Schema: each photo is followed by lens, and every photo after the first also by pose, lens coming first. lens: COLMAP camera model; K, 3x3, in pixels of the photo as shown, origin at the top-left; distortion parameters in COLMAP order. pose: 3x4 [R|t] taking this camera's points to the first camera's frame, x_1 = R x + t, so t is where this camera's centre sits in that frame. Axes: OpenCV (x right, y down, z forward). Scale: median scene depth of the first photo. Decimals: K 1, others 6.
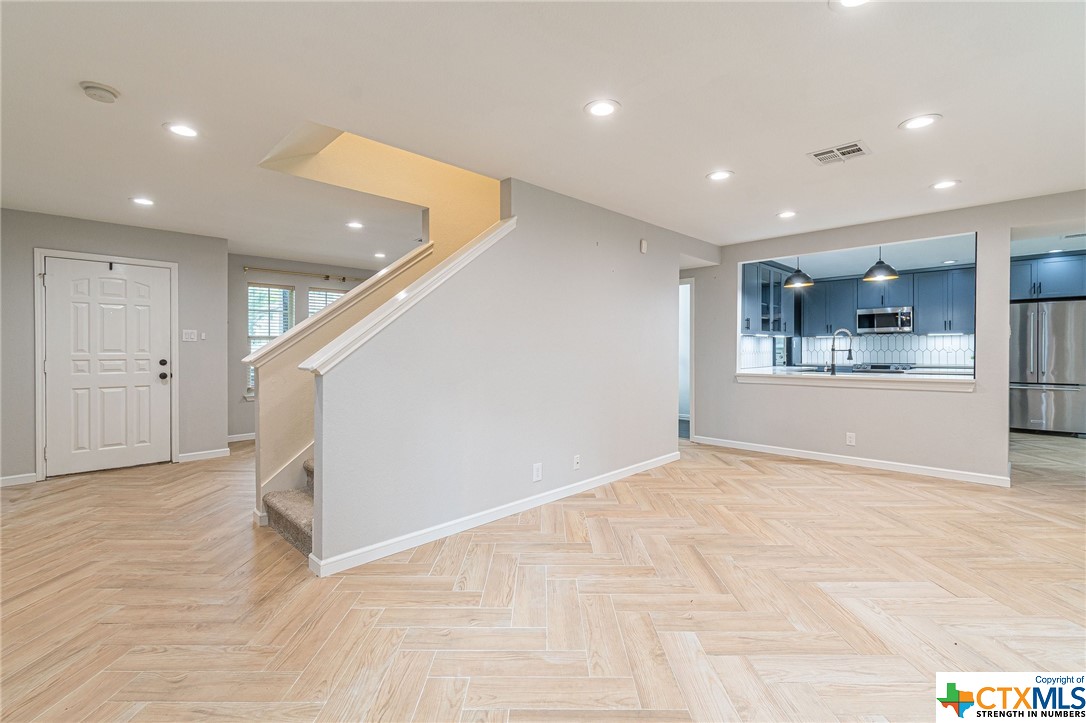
lens RADIAL K [[478.9, 0, 537.0], [0, 478.9, 345.5], [0, 0, 1]] dist [0.001667, -0.000686]
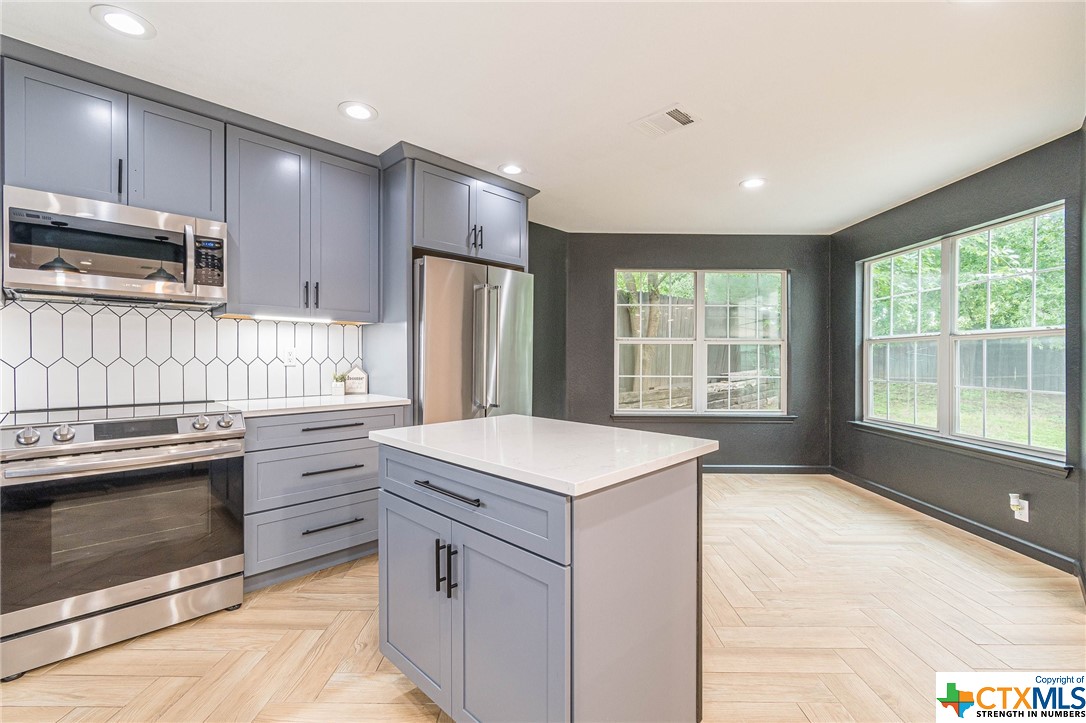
lens RADIAL K [[478.9, 0, 550.0], [0, 478.9, 363.5], [0, 0, 1]] dist [0.001667, -0.000686]
pose [[-0.011317, -0.008344, 0.999901, 0.681758], [-0.014993, 0.999854, 0.008174, 0.008376], [-0.999824, -0.014899, -0.011440, 1.163447]]
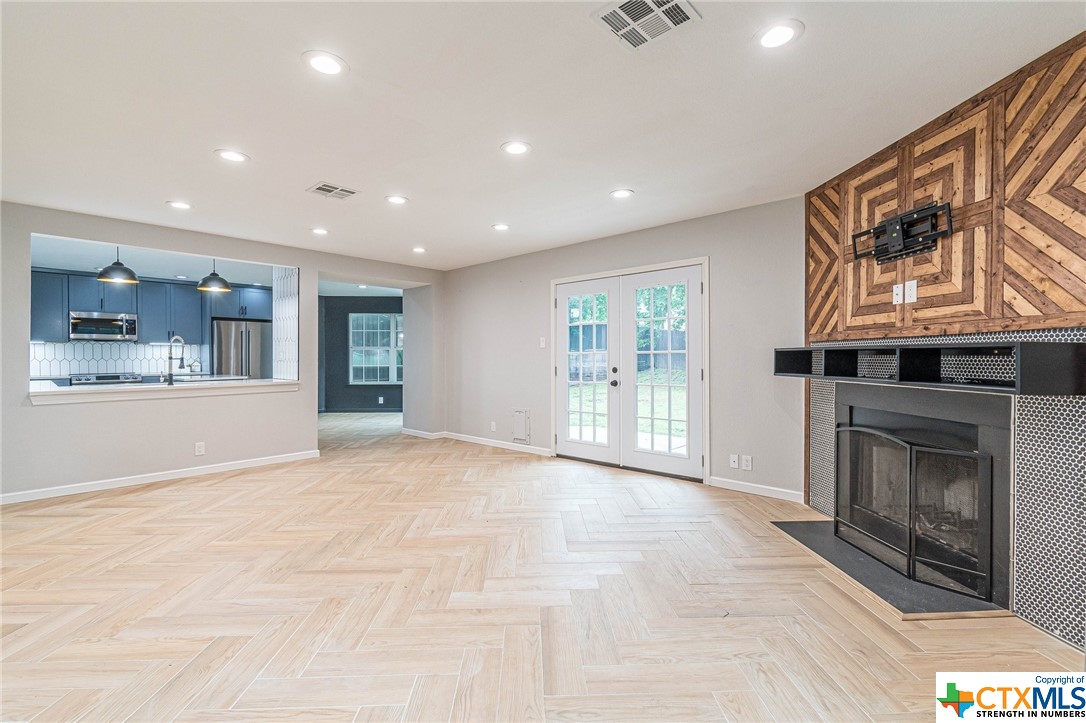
lens RADIAL K [[478.9, 0, 543.6], [0, 478.9, 353.2], [0, 0, 1]] dist [0.001667, -0.000686]
pose [[-0.044053, 0.011262, 0.998966, -0.339691], [-0.006885, 0.999909, -0.011577, 0.005099], [-0.999005, -0.007388, -0.043972, 0.318584]]
